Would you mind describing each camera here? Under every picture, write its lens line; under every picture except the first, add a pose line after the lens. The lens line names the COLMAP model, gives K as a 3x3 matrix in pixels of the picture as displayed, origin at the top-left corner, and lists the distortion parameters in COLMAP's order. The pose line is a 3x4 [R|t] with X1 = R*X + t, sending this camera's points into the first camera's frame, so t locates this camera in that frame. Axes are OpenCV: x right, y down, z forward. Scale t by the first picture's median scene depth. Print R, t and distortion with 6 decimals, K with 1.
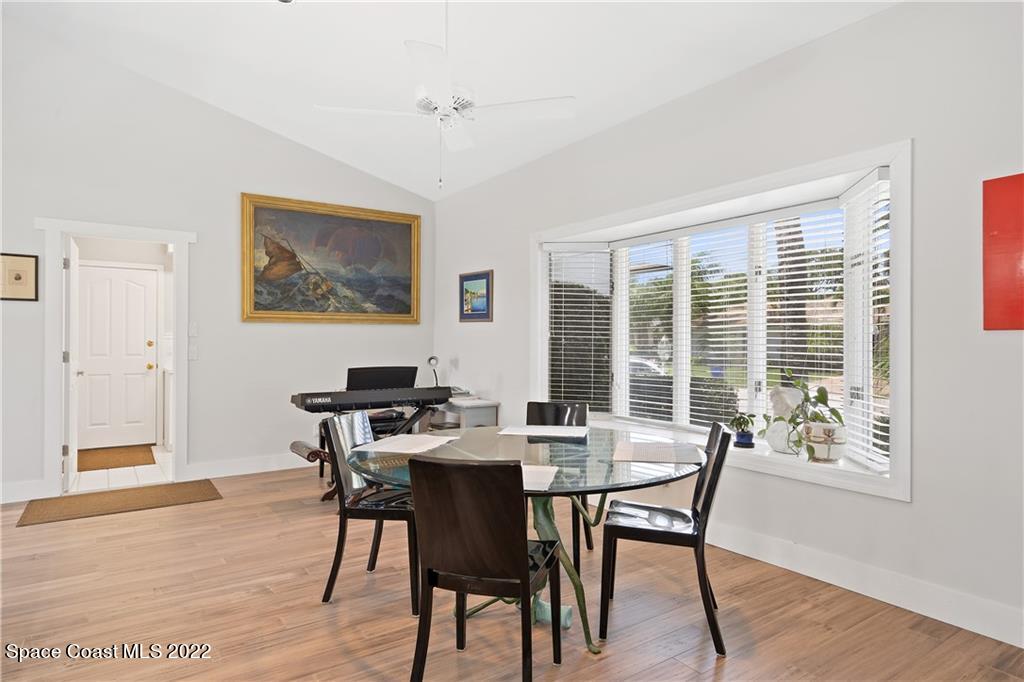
lens RADIAL K [[580.0, 0, 509.6], [0, 580.0, 336.4], [0, 0, 1]] dist [0.000526, -0.001940]
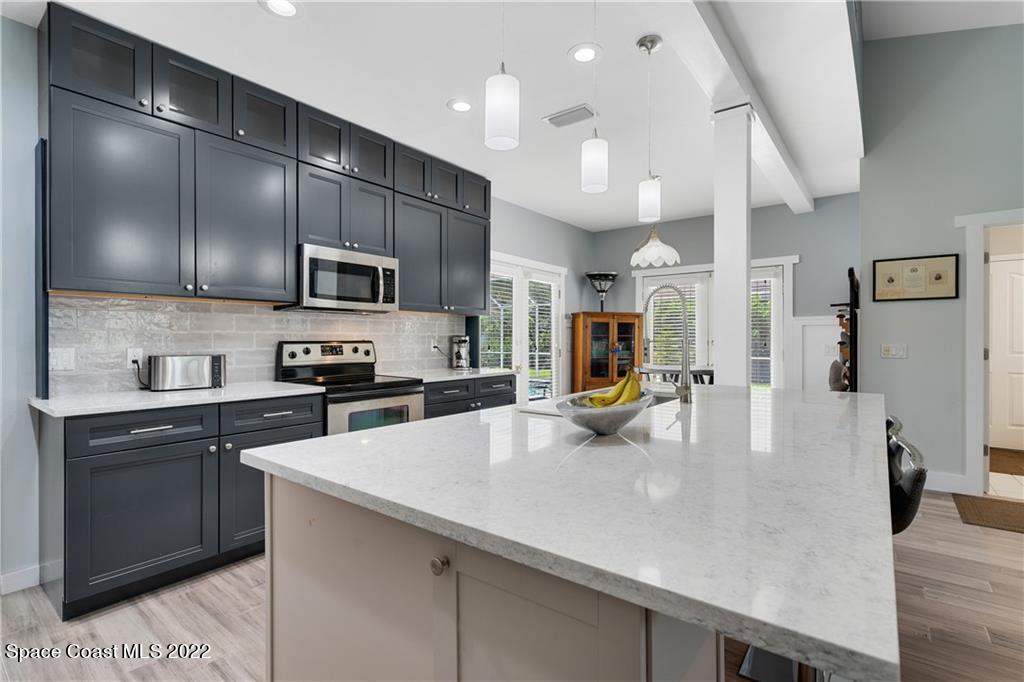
lens RADIAL K [[473.0, 0, 518.5], [0, 473.0, 343.1], [0, 0, 1]] dist [0.000070, 0.001504]
pose [[0.297142, 0.007175, -0.954806, -0.209347], [0.010999, 0.999880, 0.010937, -0.000541], [0.954770, -0.013752, 0.297027, 0.015193]]
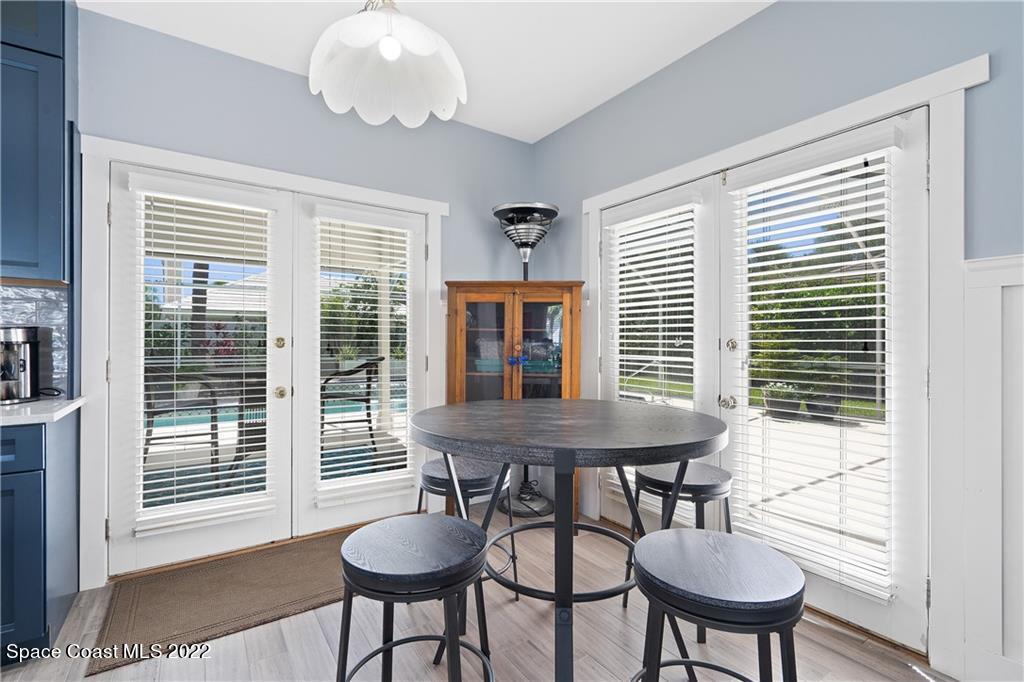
lens RADIAL K [[473.0, 0, 513.1], [0, 473.0, 342.9], [0, 0, 1]] dist [0.000070, 0.001504]
pose [[-0.013881, 0.004345, -0.999894, -0.680608], [0.009850, 0.999943, 0.004208, 0.009601], [0.999855, -0.009790, -0.013923, 0.578135]]
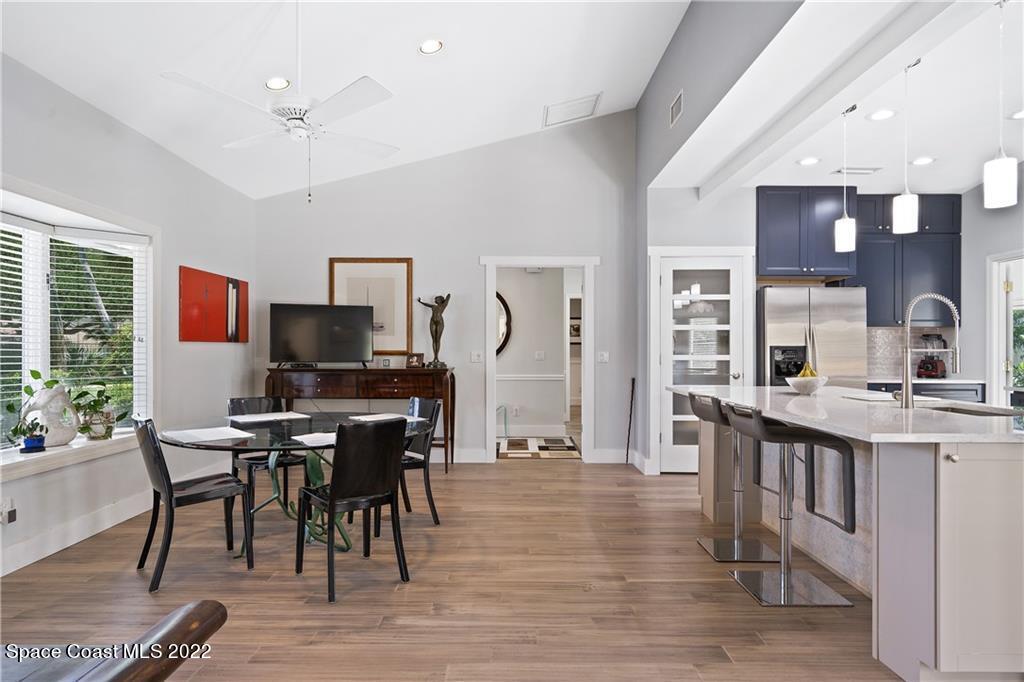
lens RADIAL K [[609.6, 0, 502.3], [0, 609.6, 349.0], [0, 0, 1]] dist [0.007903, 0.002923]
pose [[-0.815373, 0.000574, 0.578936, -0.575725], [-0.007388, 0.999908, -0.011396, 0.011827], [-0.578890, -0.013569, -0.815293, 0.931114]]
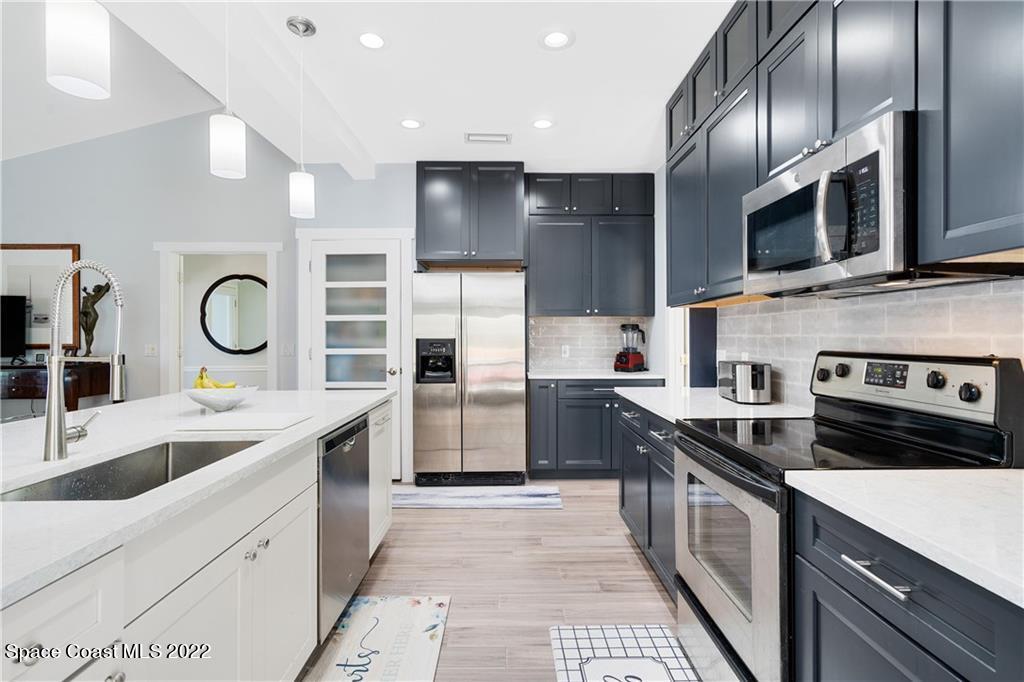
lens RADIAL K [[491.7, 0, 512.6], [0, 491.7, 334.9], [0, 0, 1]] dist [-0.000636, -0.000644]
pose [[-0.818185, 0.002965, 0.574947, -0.894953], [-0.003553, 0.999942, -0.010212, -0.006978], [-0.574944, -0.010399, -0.818127, 0.344417]]
